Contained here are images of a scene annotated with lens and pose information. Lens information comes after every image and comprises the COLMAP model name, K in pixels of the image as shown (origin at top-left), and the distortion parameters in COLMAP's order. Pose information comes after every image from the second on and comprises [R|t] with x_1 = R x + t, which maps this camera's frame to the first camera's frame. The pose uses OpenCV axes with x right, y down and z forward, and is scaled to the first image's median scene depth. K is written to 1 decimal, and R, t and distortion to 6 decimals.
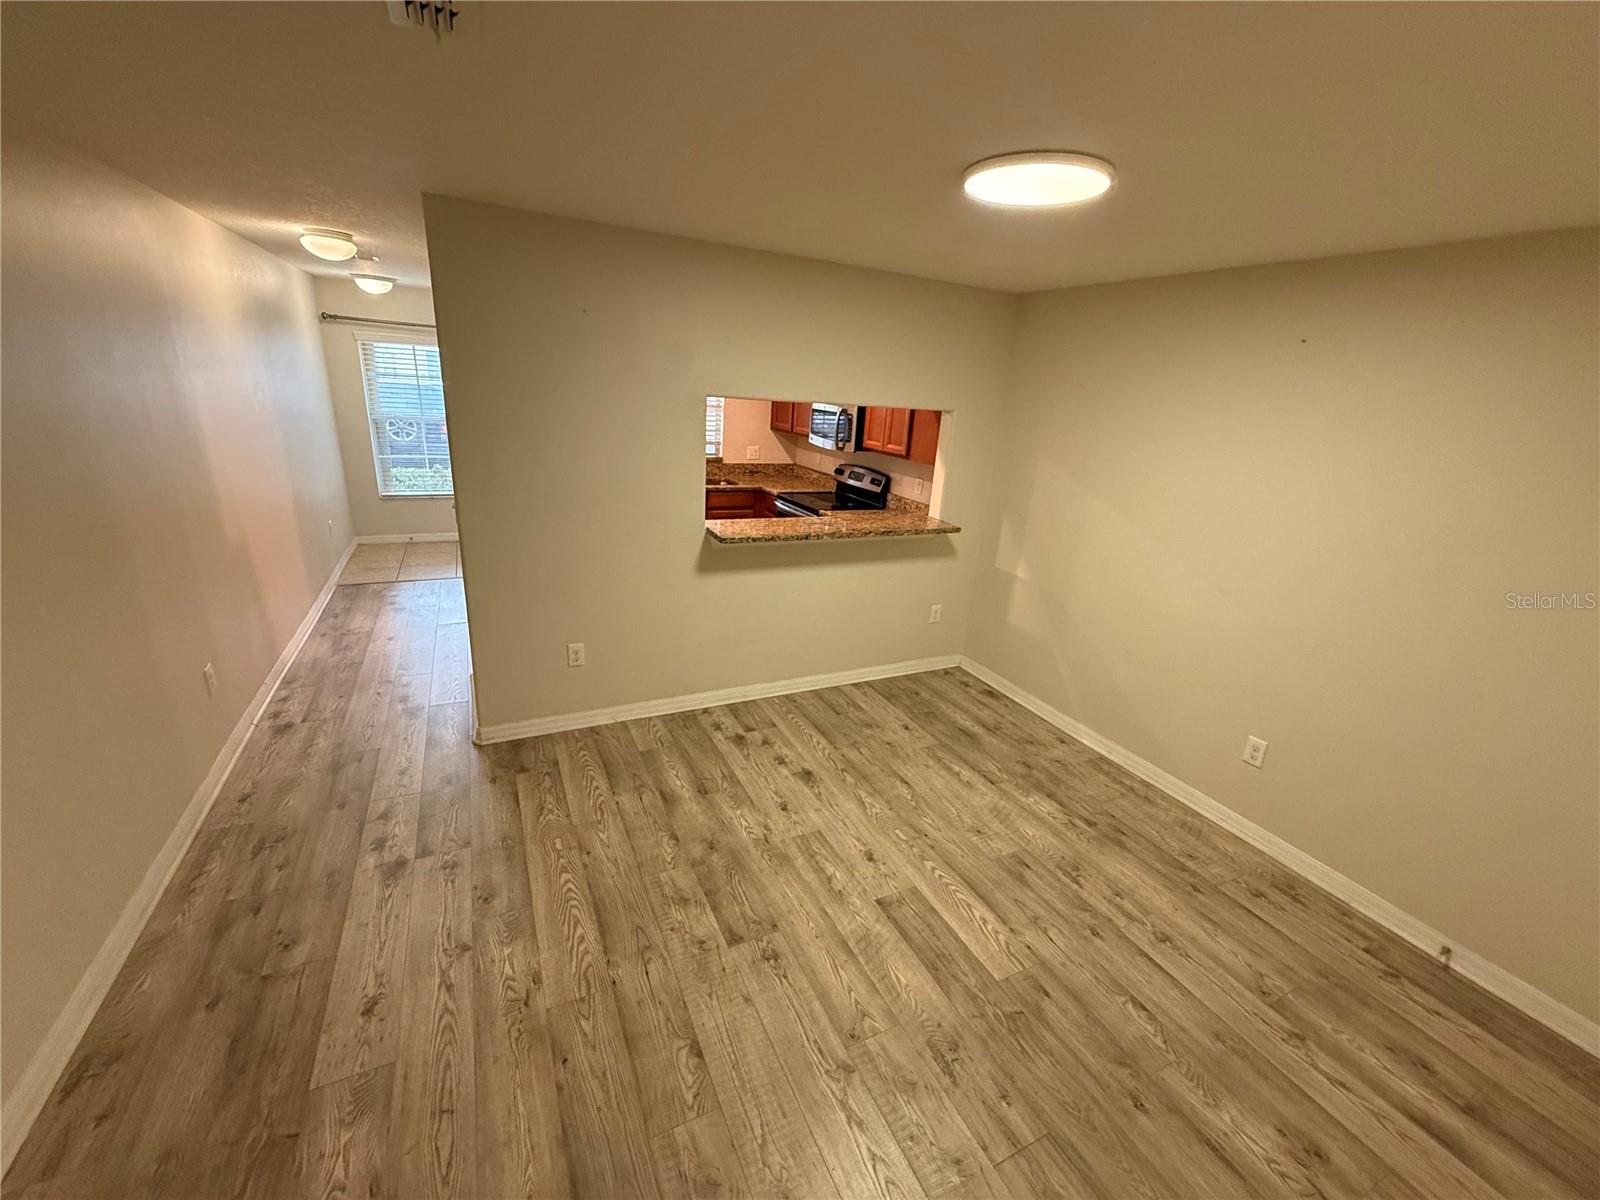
lens RADIAL K [[631.3, 0, 804.2], [0, 631.3, 605.2], [0, 0, 1]] dist [0.000283, 0.000051]
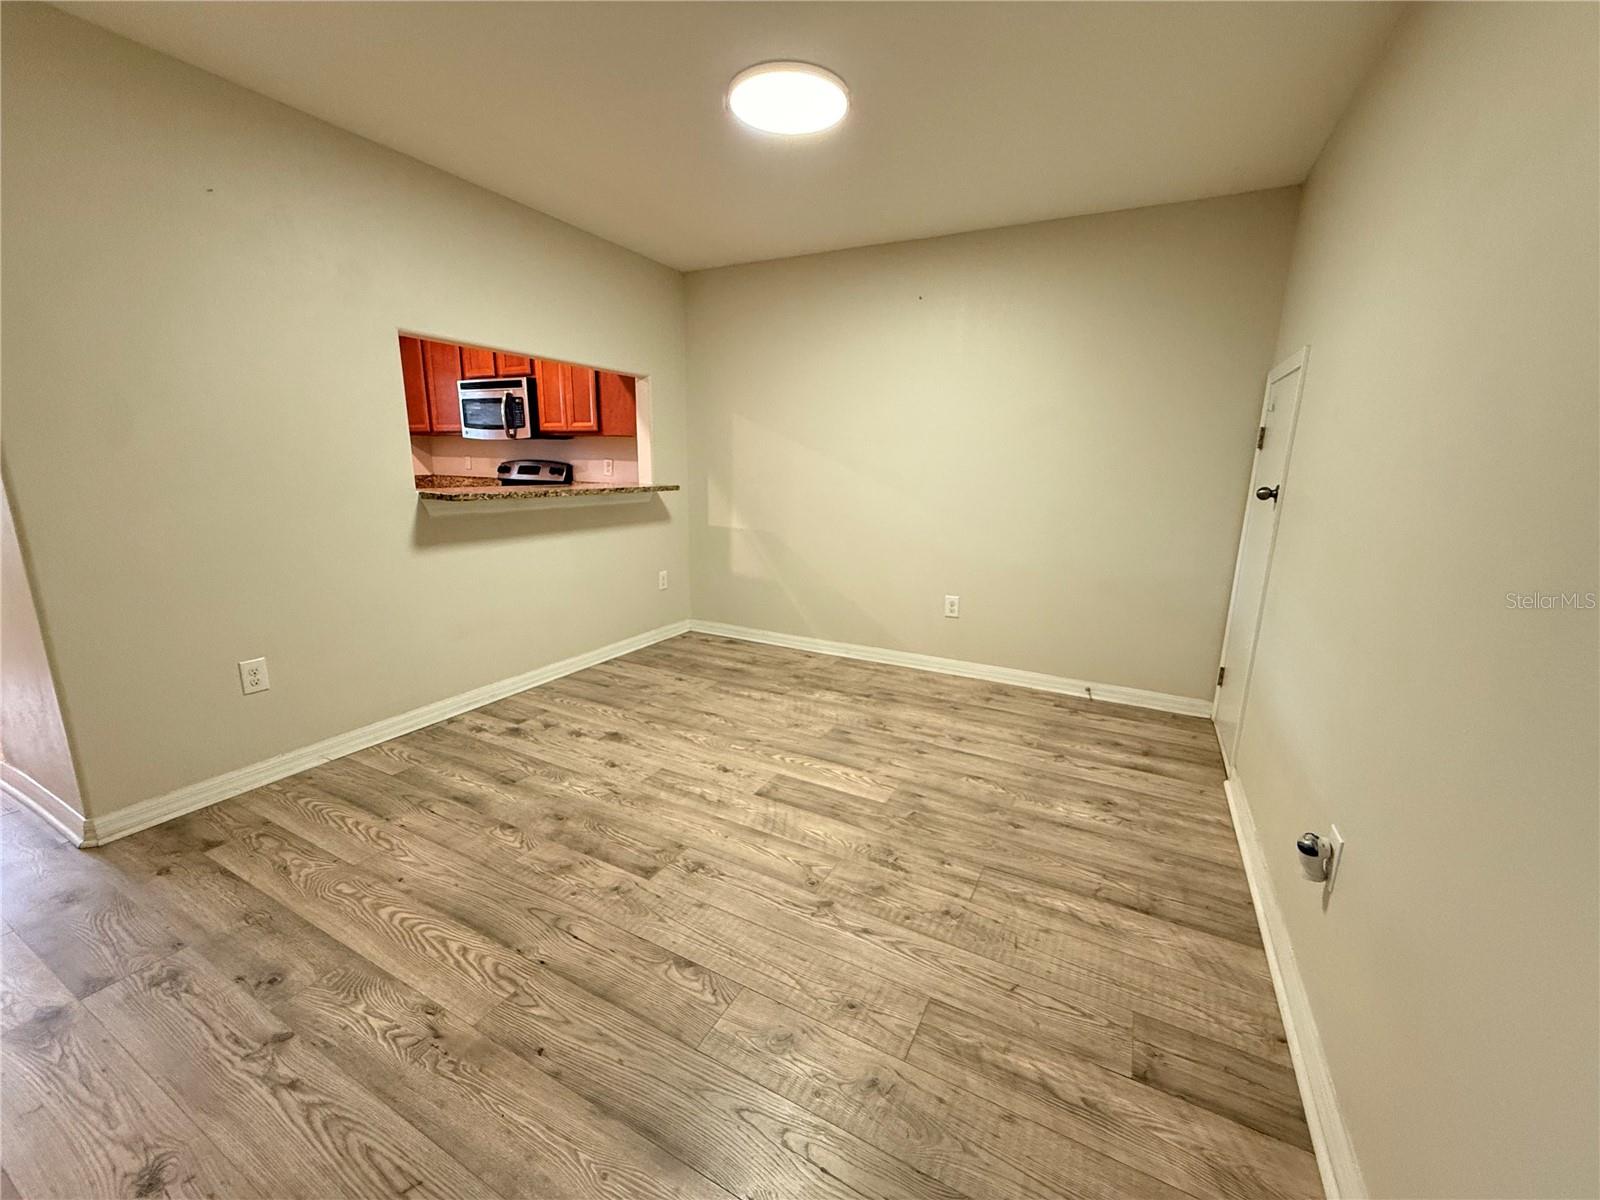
lens RADIAL K [[626.3, 0, 800.0], [0, 626.3, 600.0], [0, 0, 1]] dist [0.001197, 0.000078]
pose [[0.813806, -0.181574, 0.552043, -0.301061], [0.224484, 0.974422, -0.010429, 0.180814], [-0.536029, 0.132412, 0.833750, 0.083998]]
